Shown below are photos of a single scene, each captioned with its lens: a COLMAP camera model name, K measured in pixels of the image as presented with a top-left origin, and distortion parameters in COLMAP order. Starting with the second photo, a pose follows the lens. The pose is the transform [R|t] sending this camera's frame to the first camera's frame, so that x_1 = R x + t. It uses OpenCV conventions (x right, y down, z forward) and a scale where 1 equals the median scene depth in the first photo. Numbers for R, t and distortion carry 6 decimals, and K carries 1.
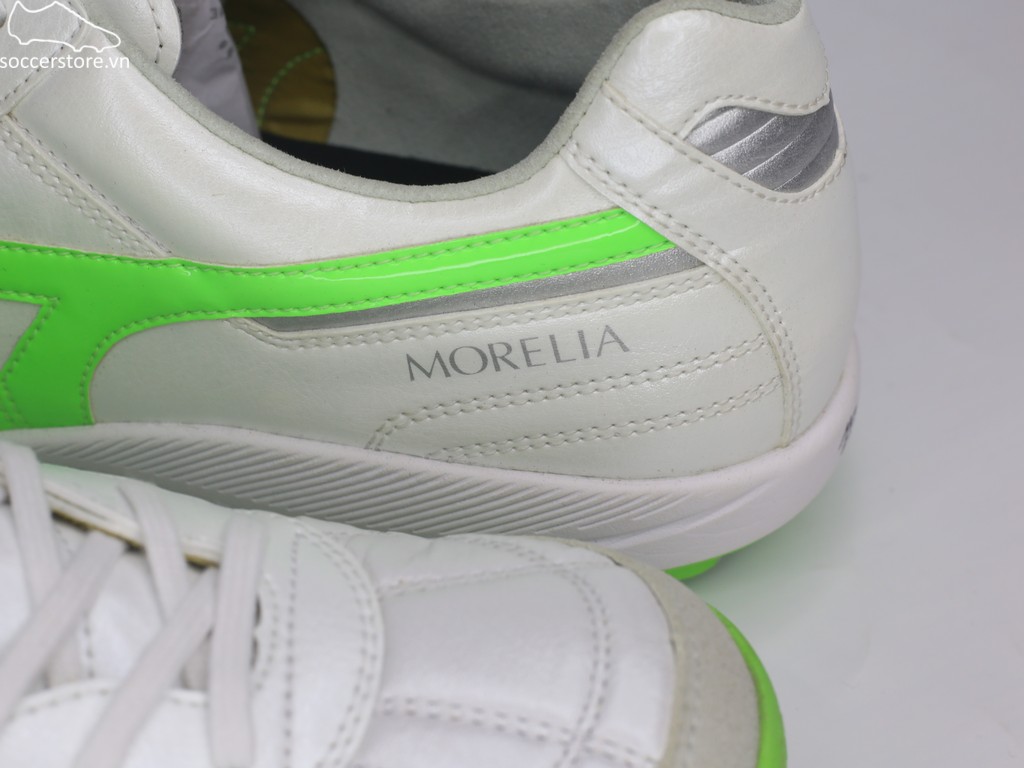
lens RADIAL K [[1820.4, 0, 438.7], [0, 1820.4, 313.5], [0, 0, 1]] dist [-0.100434, -0.070424]
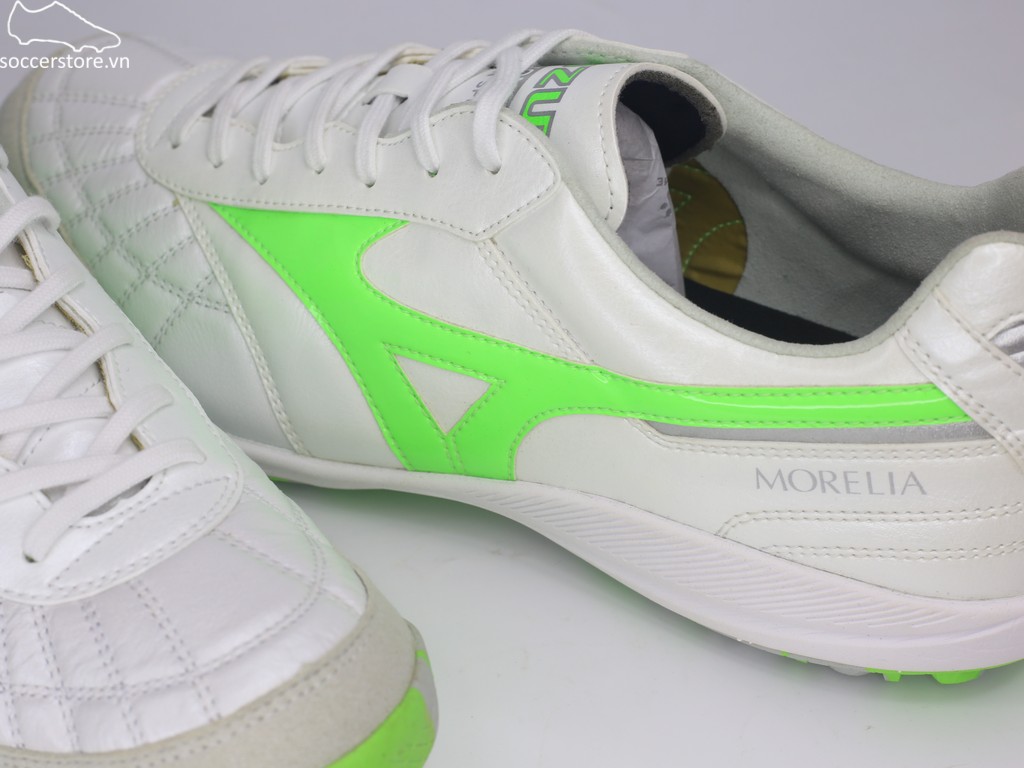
lens RADIAL K [[1775.4, 0, 512.0], [0, 1775.4, 384.0], [0, 0, 1]] dist [-0.125891, -0.114974]
pose [[0.965638, 0.163546, -0.201982, 0.061128], [-0.168375, 0.985699, -0.006843, 0.001402], [0.197974, 0.040617, 0.979365, -0.286335]]
